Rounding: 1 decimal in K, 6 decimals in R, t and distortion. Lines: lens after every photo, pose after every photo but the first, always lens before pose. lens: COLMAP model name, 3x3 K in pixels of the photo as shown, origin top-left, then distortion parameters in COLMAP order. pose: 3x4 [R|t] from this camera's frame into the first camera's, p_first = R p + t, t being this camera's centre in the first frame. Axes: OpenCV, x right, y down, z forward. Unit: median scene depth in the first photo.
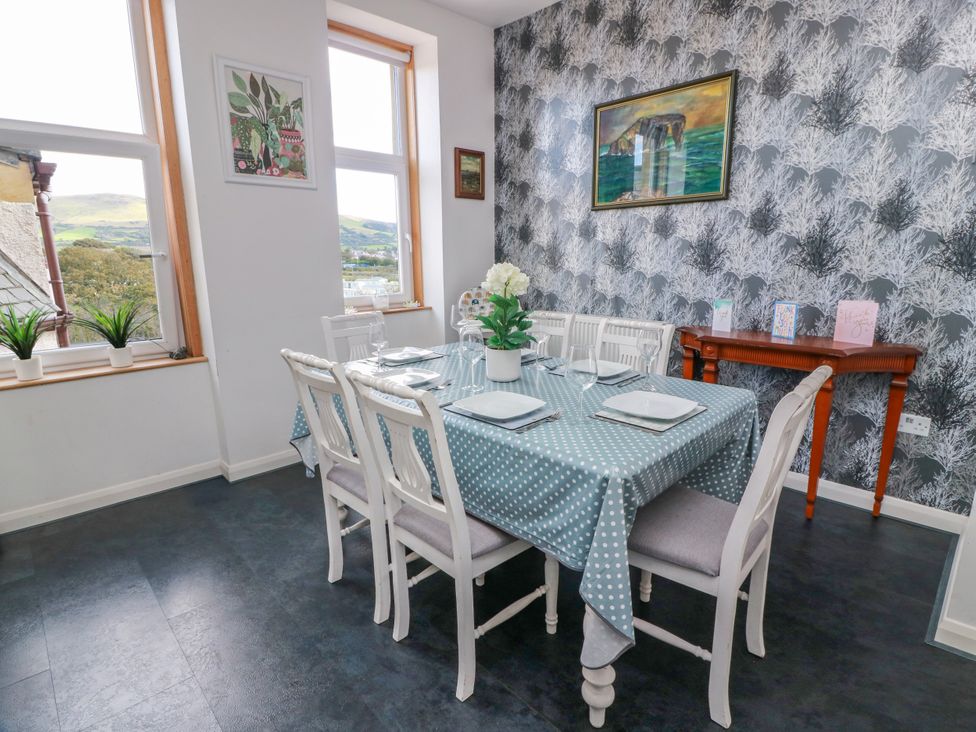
lens RADIAL K [[510.9, 0, 489.9], [0, 510.9, 365.0], [0, 0, 1]] dist [-0.007064, -0.008110]
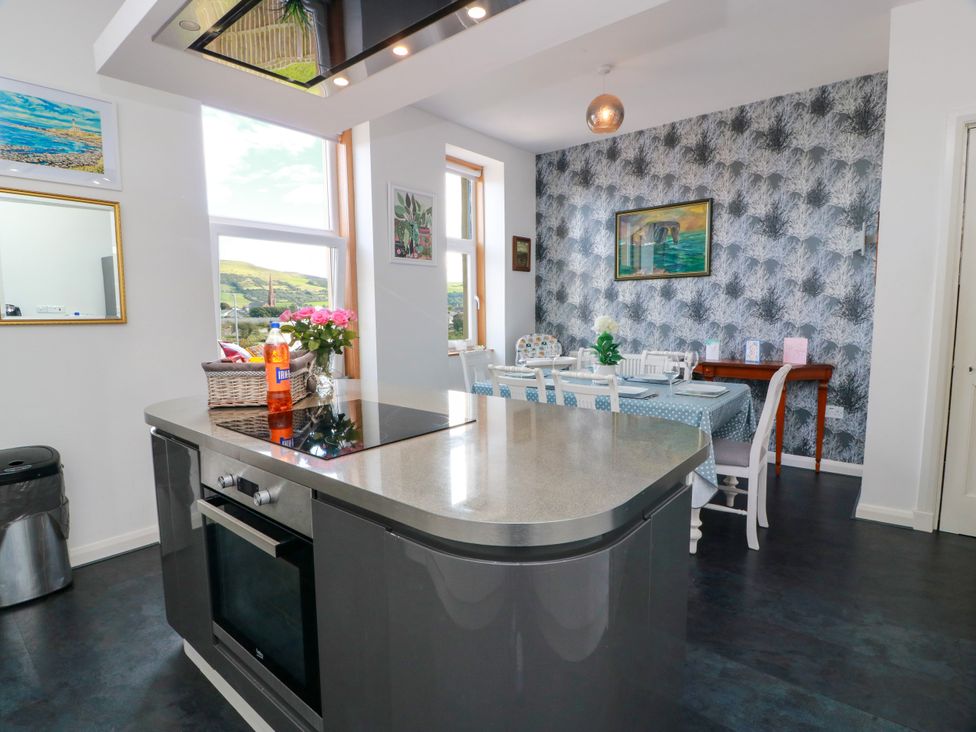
lens RADIAL K [[510.9, 0, 485.1], [0, 510.9, 364.4], [0, 0, 1]] dist [-0.007064, -0.008110]
pose [[0.995230, -0.011354, 0.096889, -0.383939], [0.021804, 0.993967, -0.107492, 0.100305], [-0.095084, 0.109092, 0.989474, -0.463972]]
